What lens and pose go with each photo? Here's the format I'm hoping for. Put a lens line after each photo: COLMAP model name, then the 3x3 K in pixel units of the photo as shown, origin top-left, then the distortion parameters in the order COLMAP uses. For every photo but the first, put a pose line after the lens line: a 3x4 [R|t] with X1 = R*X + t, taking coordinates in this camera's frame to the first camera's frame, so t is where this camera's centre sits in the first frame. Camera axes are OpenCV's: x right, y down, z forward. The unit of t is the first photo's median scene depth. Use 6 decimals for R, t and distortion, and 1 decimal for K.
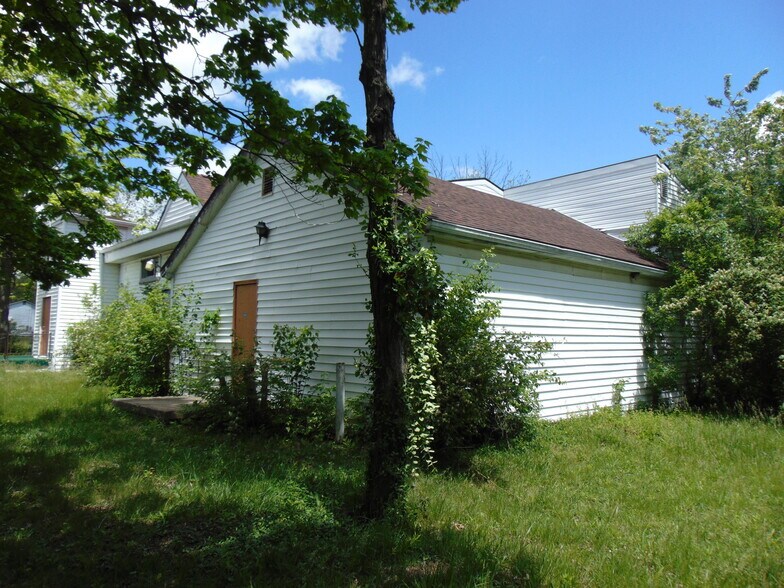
lens RADIAL K [[588.8, 0, 392.0], [0, 588.8, 294.0], [0, 0, 1]] dist [-0.017581, 0.039212]
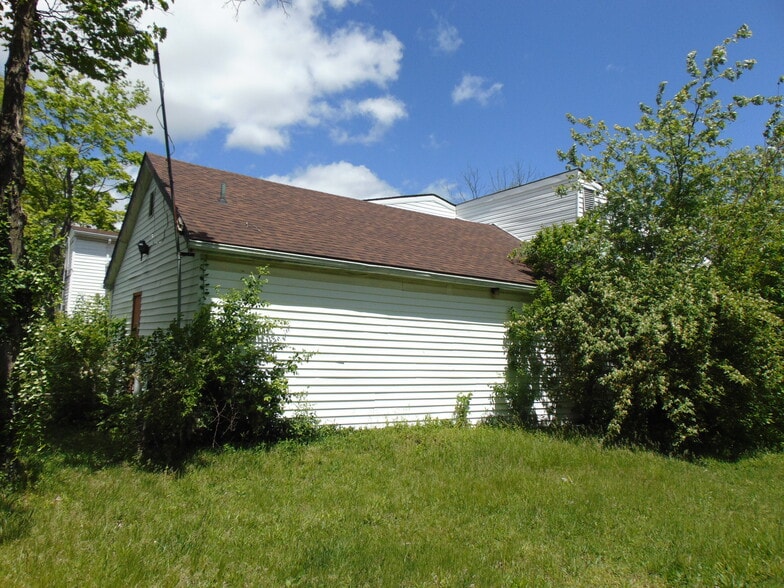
lens RADIAL K [[588.8, 0, 392.0], [0, 588.8, 294.0], [0, 0, 1]] dist [-0.017581, 0.039212]
pose [[0.986535, 0.009957, -0.163248, 0.397967], [-0.013308, 0.999722, -0.019447, -0.004211], [0.163009, 0.021358, 0.986393, -0.028635]]
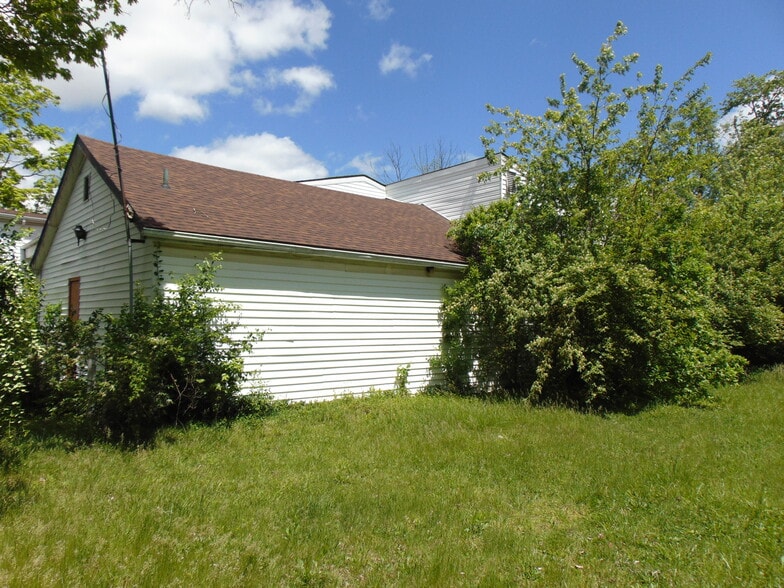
lens RADIAL K [[588.8, 0, 392.0], [0, 588.8, 294.0], [0, 0, 1]] dist [-0.017581, 0.039212]
pose [[0.999538, -0.006903, -0.029613, 0.369606], [0.007621, 0.999679, 0.024177, -0.013270], [0.029437, -0.024391, 0.999269, -0.091561]]
